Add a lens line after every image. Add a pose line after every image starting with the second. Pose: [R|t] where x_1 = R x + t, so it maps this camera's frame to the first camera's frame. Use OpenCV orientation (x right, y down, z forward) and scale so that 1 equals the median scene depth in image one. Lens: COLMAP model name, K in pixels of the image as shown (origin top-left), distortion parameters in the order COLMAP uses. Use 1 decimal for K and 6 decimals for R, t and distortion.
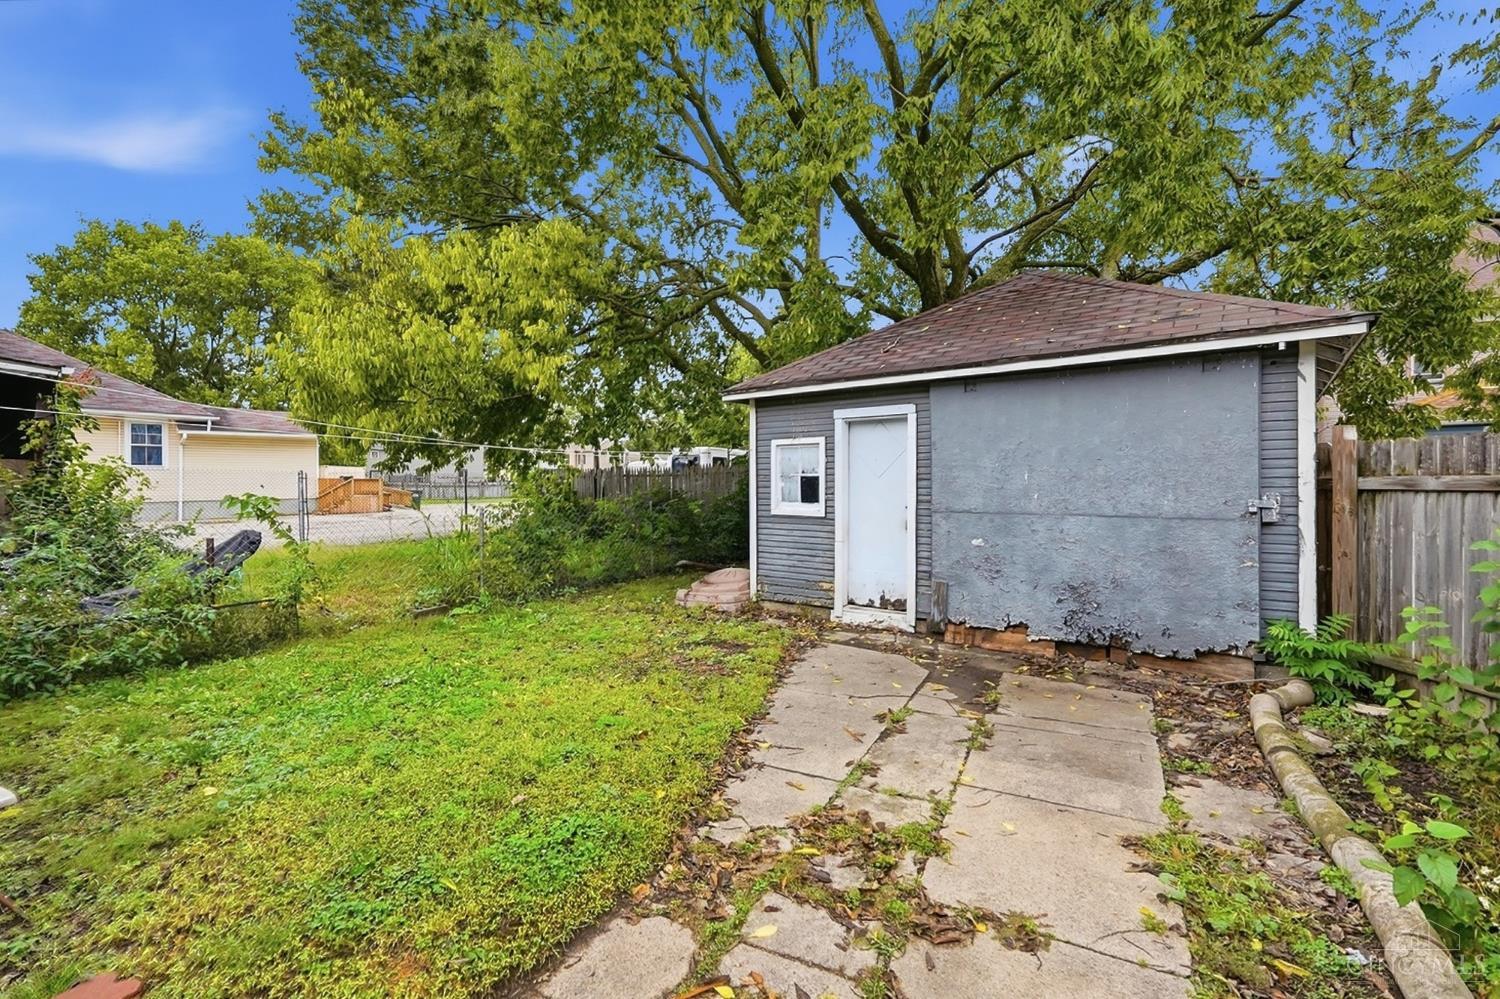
lens RADIAL K [[655.5, 0, 748.3], [0, 655.5, 490.1], [0, 0, 1]] dist [0.015535, -0.000495]
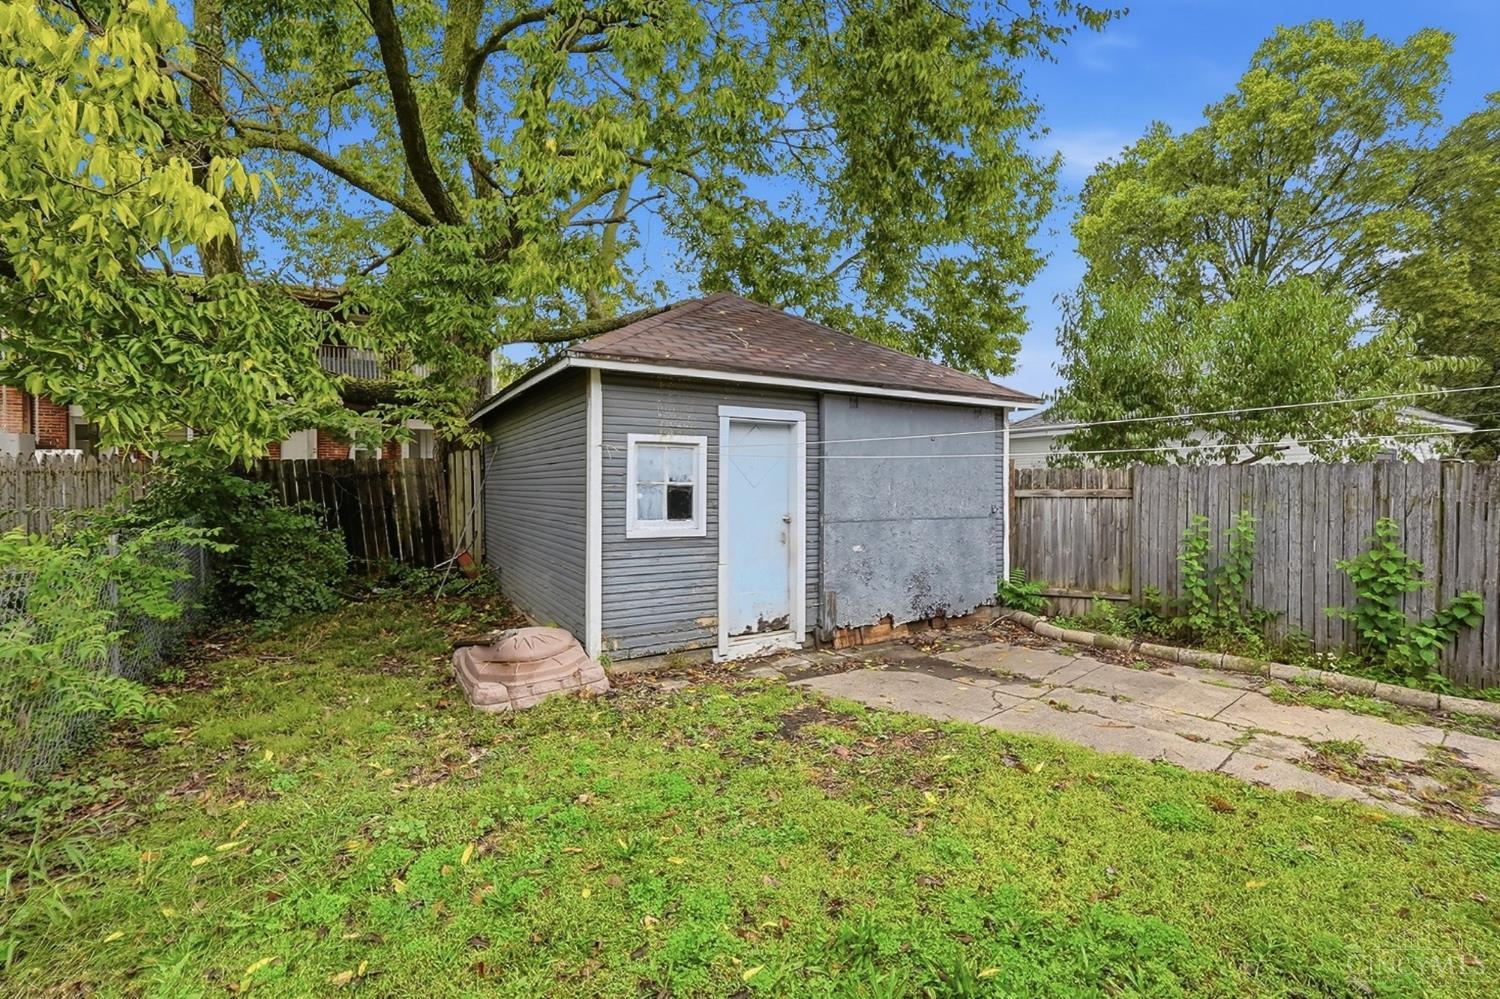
lens RADIAL K [[655.5, 0, 748.3], [0, 655.5, 490.1], [0, 0, 1]] dist [0.015535, -0.000495]
pose [[0.366654, -0.001074, 0.930357, -0.729857], [0.008411, 0.999962, -0.002160, -0.015801], [-0.930319, 0.008617, 0.366649, 0.780408]]
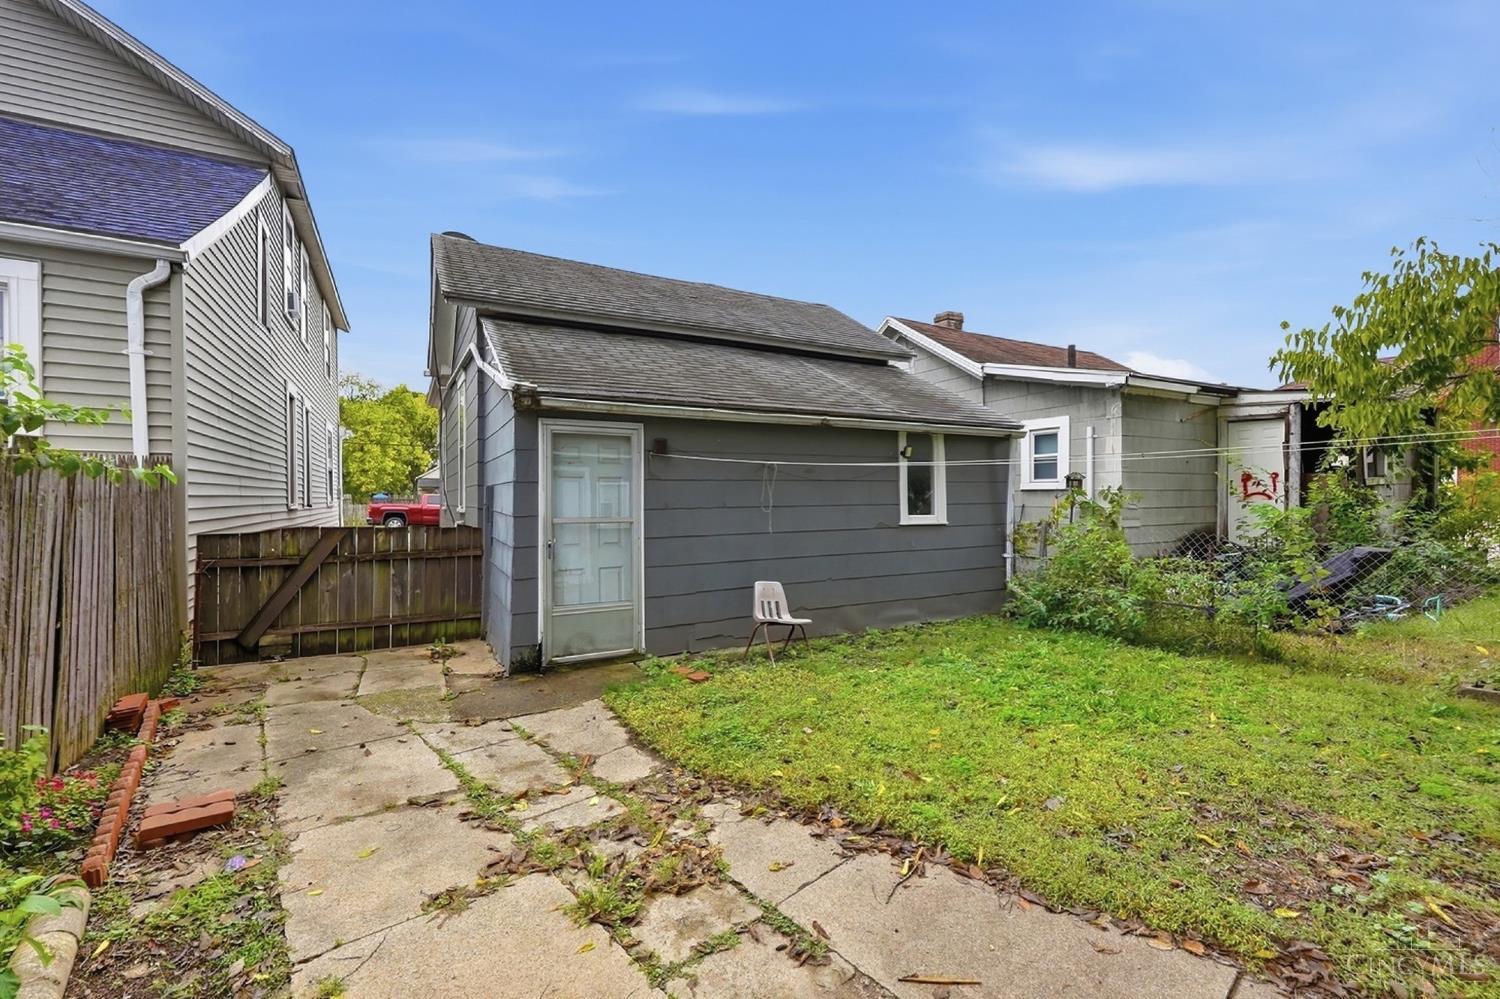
lens RADIAL K [[634.5, 0, 750.9], [0, 634.5, 503.9], [0, 0, 1]] dist [0.023180, -0.008802]
pose [[-0.380400, 0.013854, -0.924718, 0.454272], [-0.007640, 0.999807, 0.018122, -0.008229], [0.924790, 0.013959, -0.380221, 0.703348]]
